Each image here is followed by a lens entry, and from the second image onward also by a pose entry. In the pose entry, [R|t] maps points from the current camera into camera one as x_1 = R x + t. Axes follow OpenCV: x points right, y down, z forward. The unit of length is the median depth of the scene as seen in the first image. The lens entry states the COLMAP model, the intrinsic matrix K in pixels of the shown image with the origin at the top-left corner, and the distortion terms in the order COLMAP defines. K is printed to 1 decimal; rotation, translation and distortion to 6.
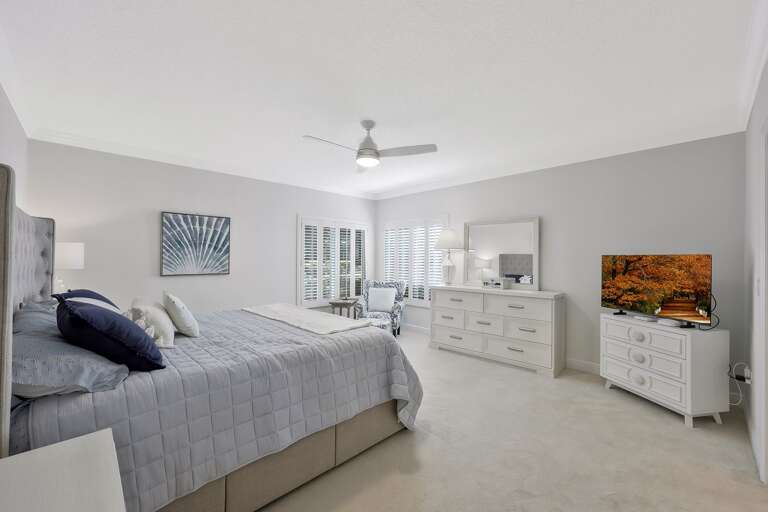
lens RADIAL K [[313.9, 0, 384.0], [0, 313.9, 256.0], [0, 0, 1]] dist [0.000615, -0.000106]
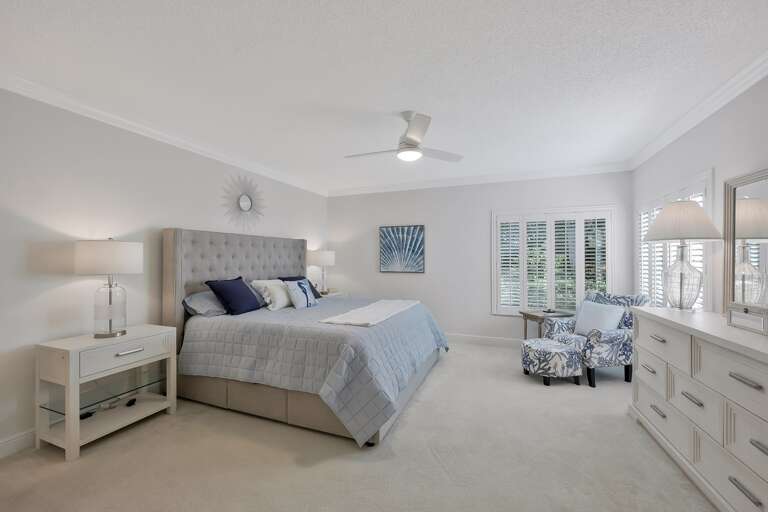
lens RADIAL K [[313.9, 0, 384.0], [0, 313.9, 256.0], [0, 0, 1]] dist [0.000615, -0.000106]
pose [[0.403760, -0.013818, -0.914761, 0.554437], [0.009979, 0.999893, -0.010699, 0.005825], [0.914811, -0.004809, 0.403854, 0.400221]]
